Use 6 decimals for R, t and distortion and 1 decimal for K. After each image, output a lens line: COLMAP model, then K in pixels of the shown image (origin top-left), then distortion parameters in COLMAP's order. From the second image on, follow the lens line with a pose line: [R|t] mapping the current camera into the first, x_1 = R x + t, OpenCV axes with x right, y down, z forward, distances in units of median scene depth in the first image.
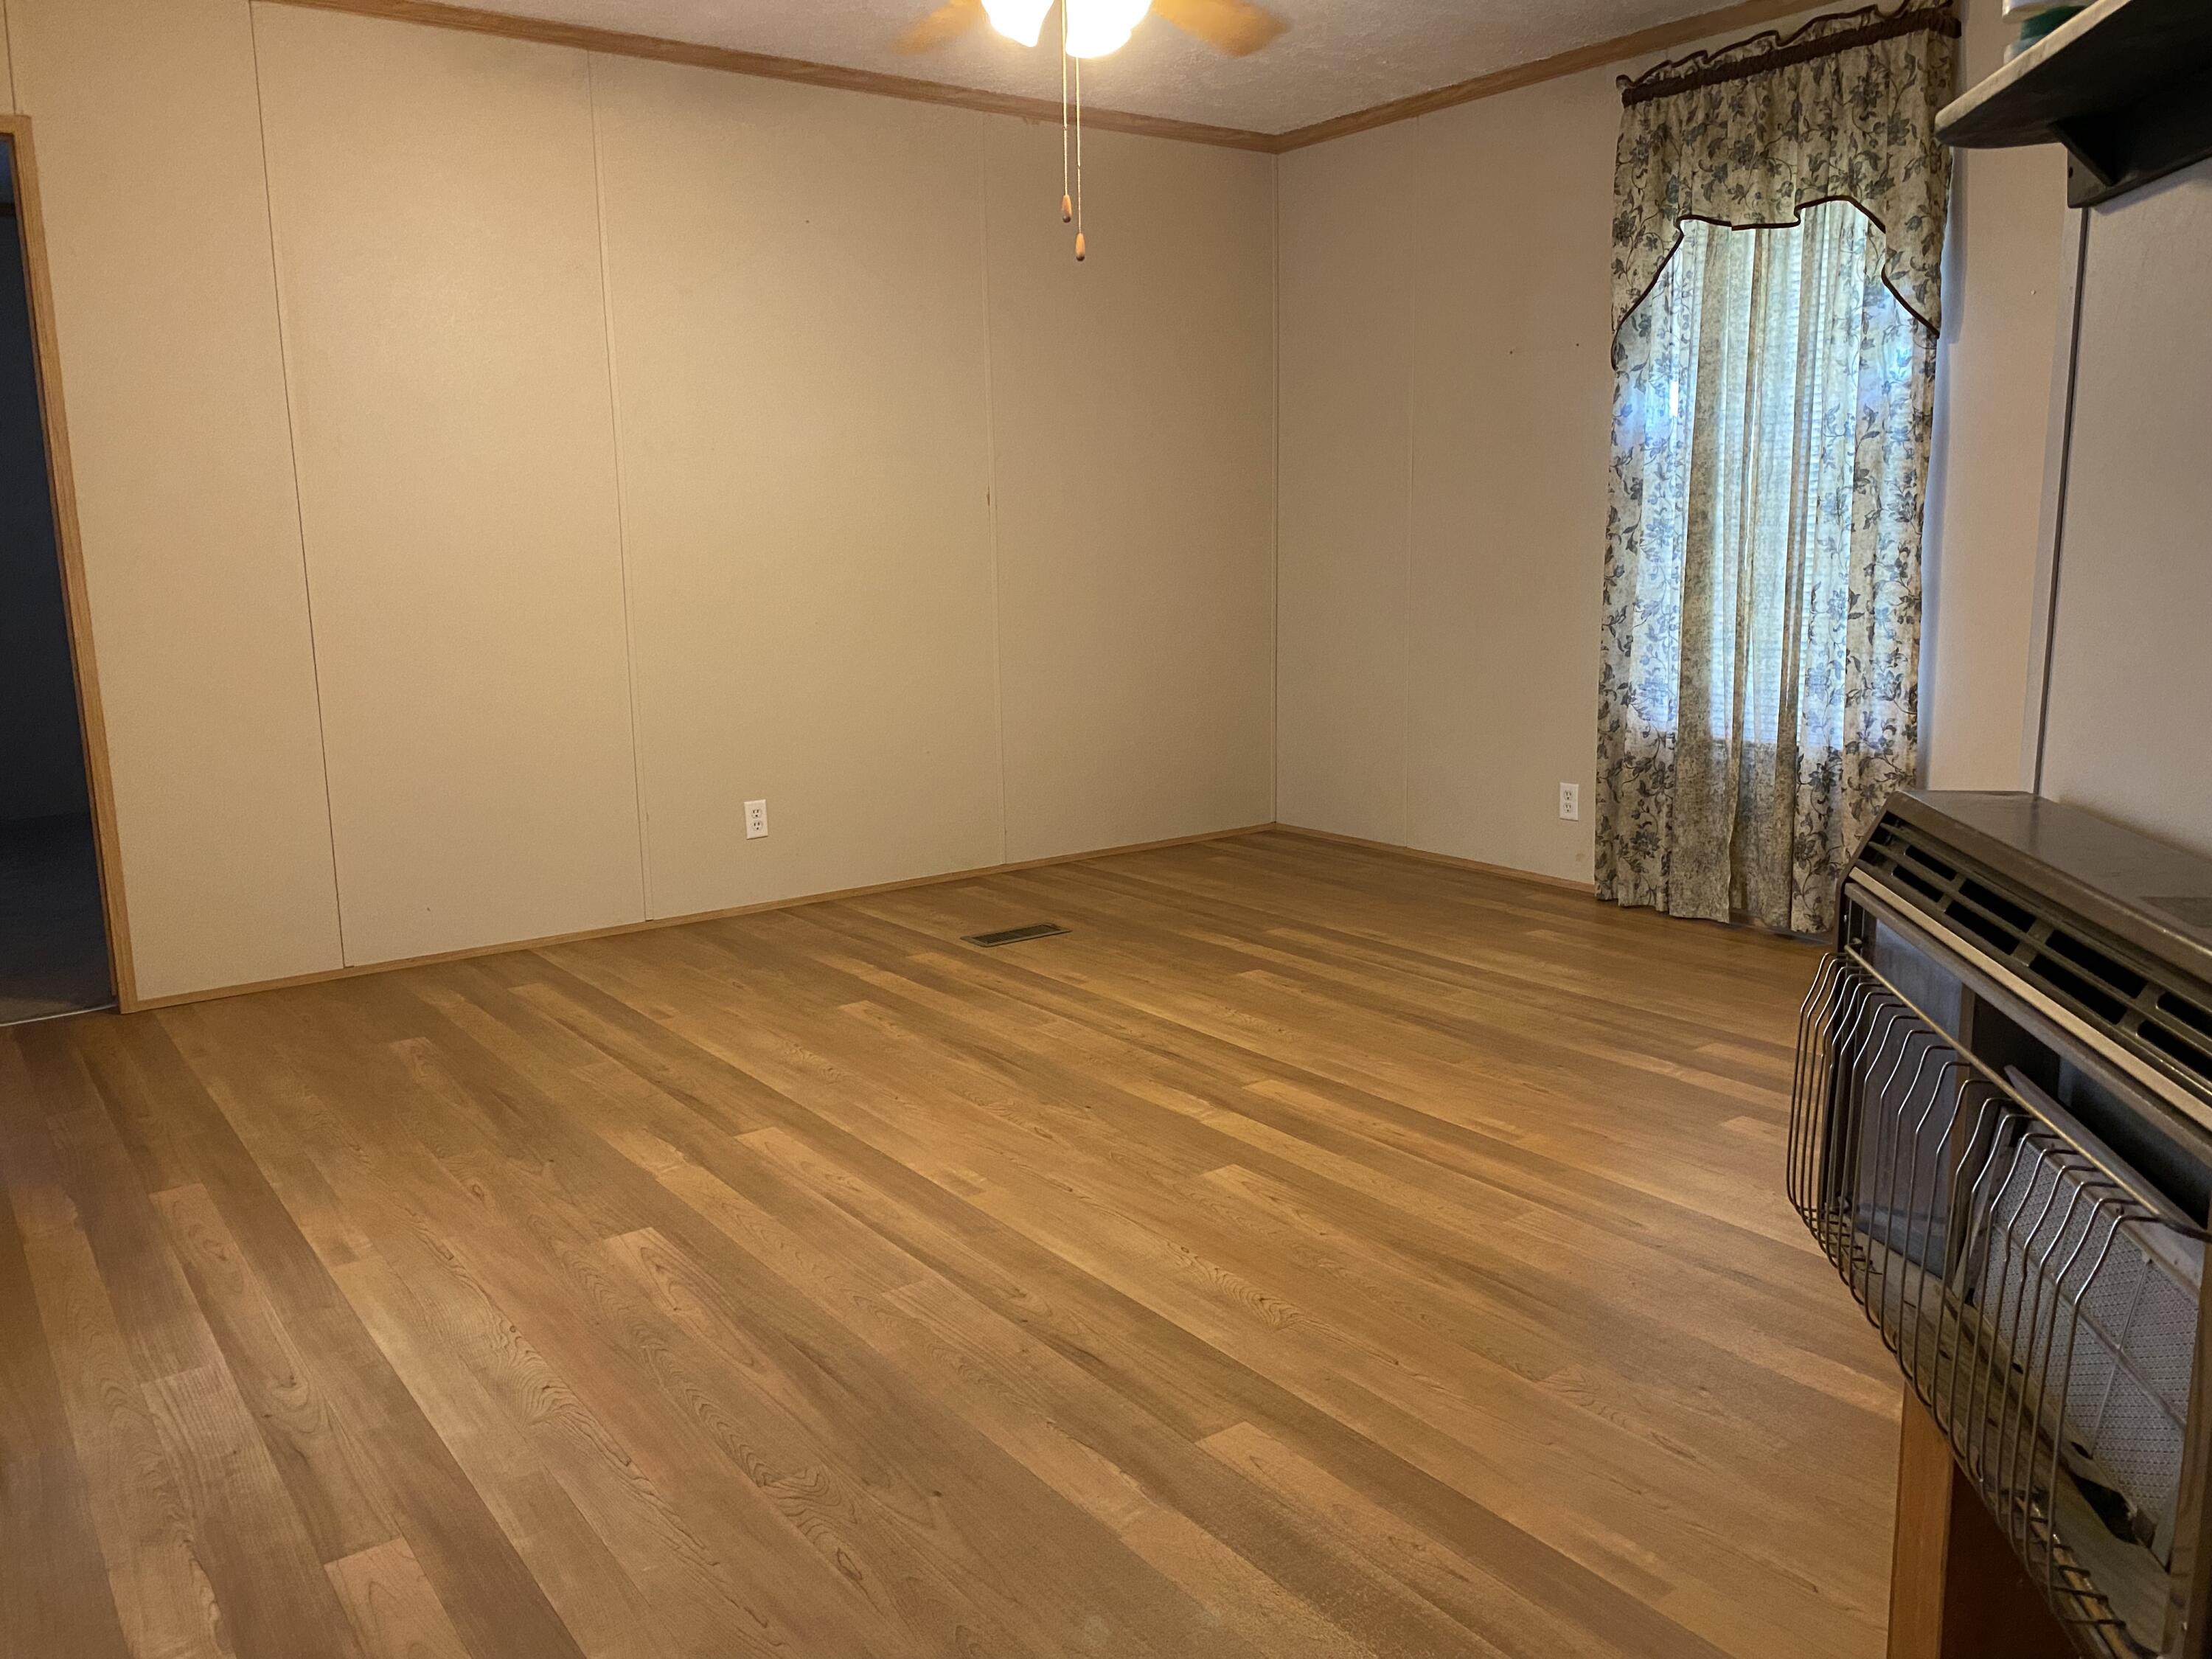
lens RADIAL K [[1690.8, 0, 1105.4], [0, 1690.8, 832.2], [0, 0, 1]] dist [-0.004494, -0.006726]
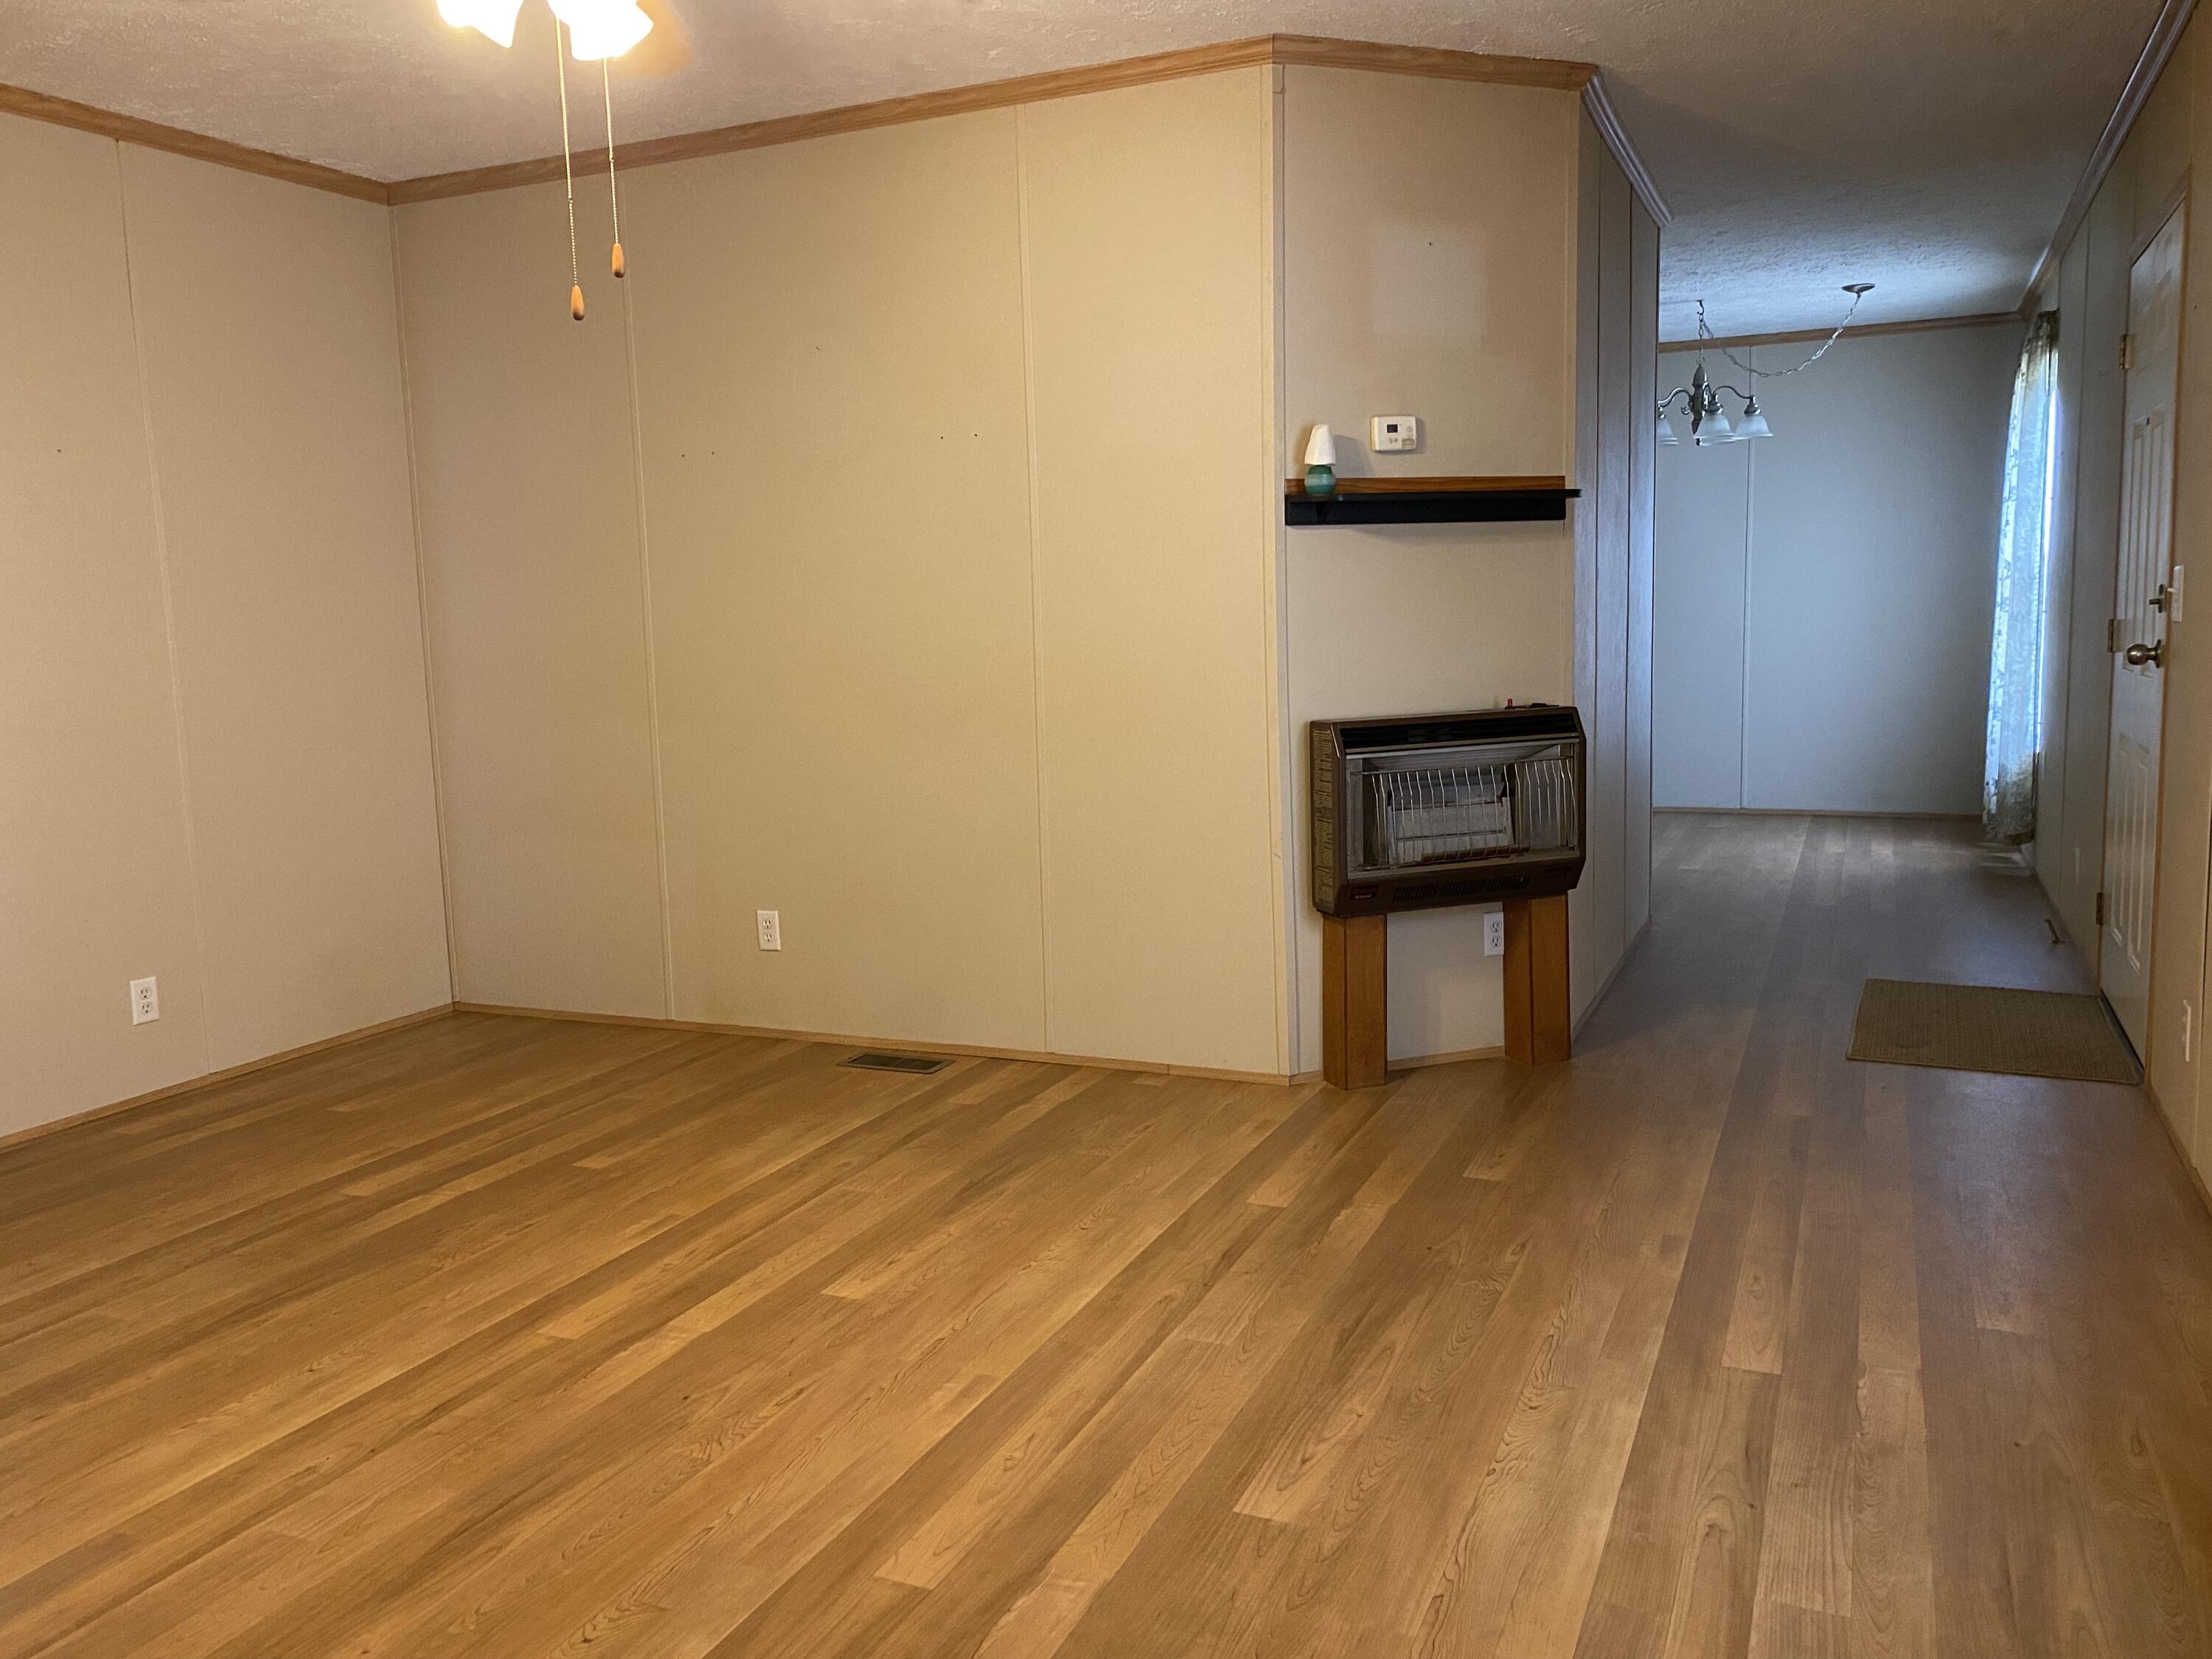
lens RADIAL K [[1690.8, 0, 1107.4], [0, 1690.8, 825.9], [0, 0, 1]] dist [-0.004494, -0.006726]
pose [[-0.489111, -0.089147, 0.867654, -0.943207], [0.194430, 0.958590, 0.208093, -0.268592], [-0.850275, 0.270479, -0.451524, 1.376098]]
